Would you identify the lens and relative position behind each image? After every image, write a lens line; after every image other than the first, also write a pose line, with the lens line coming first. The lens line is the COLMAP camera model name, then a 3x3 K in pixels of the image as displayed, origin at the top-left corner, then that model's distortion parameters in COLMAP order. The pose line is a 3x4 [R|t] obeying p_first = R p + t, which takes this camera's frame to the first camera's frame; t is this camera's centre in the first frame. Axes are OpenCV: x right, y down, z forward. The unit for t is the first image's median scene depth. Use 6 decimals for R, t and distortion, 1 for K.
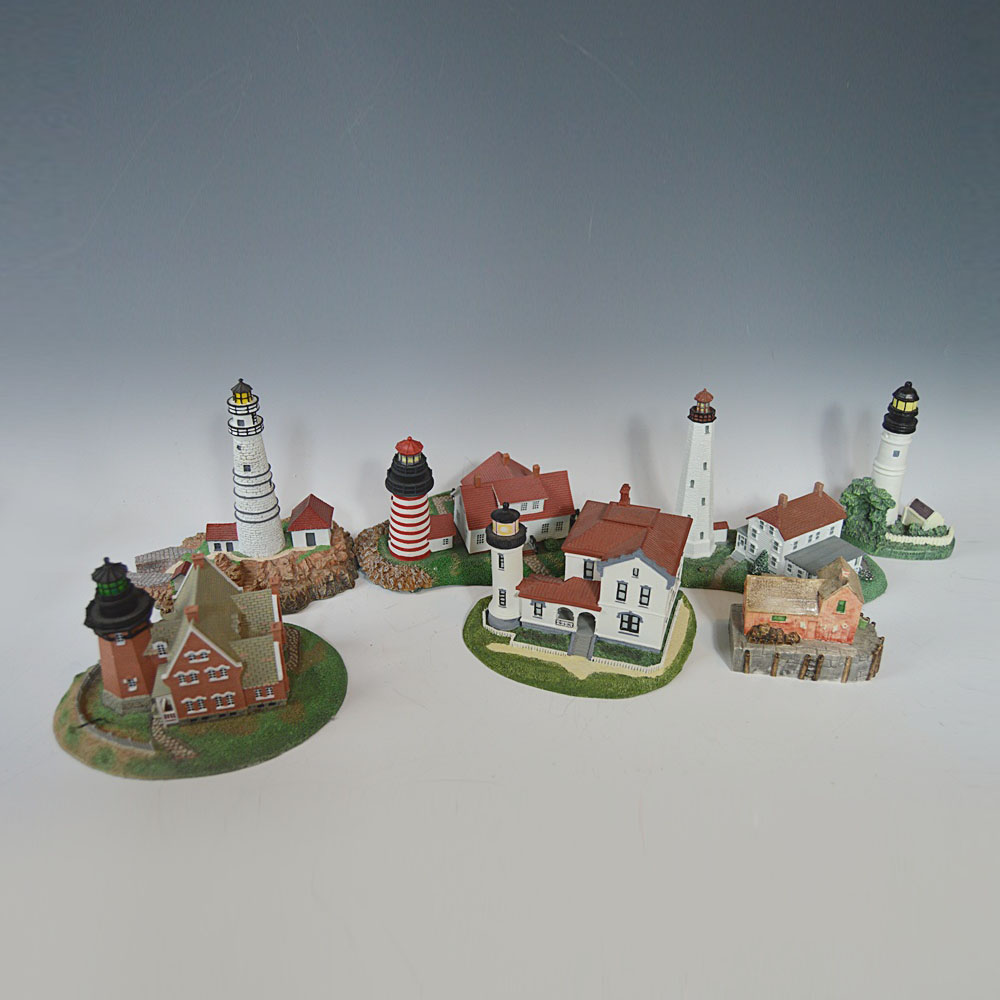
lens RADIAL K [[909.3, 0, 500.0], [0, 909.3, 500.0], [0, 0, 1]] dist [-0.064341, -0.007443]
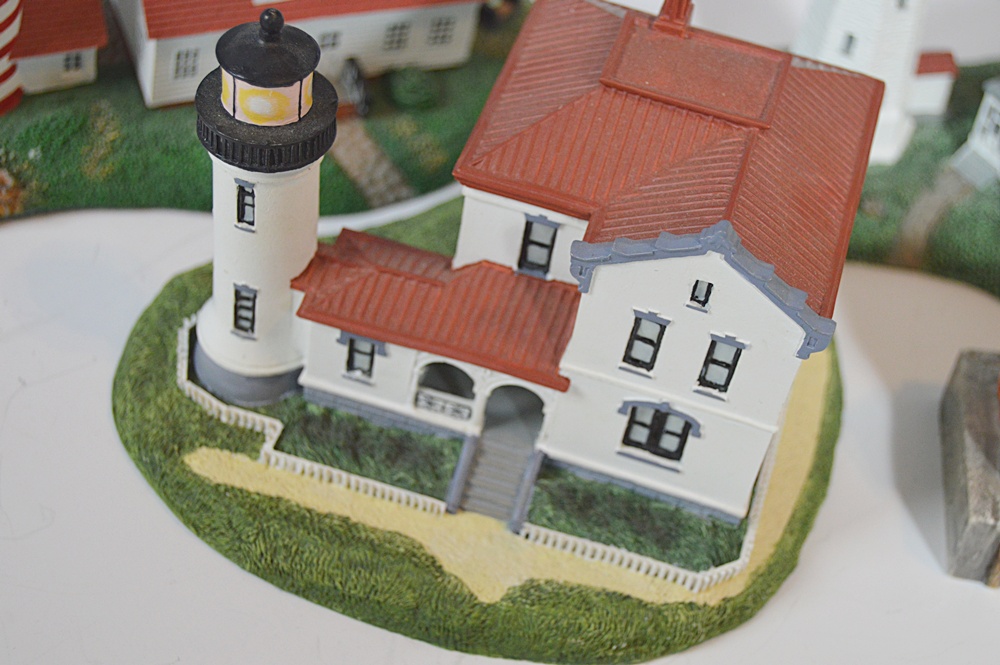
lens RADIAL K [[1976.4, 0, 500.0], [0, 1976.4, 332.5], [0, 0, 1]] dist [-0.023560, -0.083251]
pose [[0.990352, 0.052474, 0.128256, 0.003115], [-0.087182, 0.955348, 0.282328, -0.079447], [-0.107715, -0.290786, 0.950706, 0.374563]]
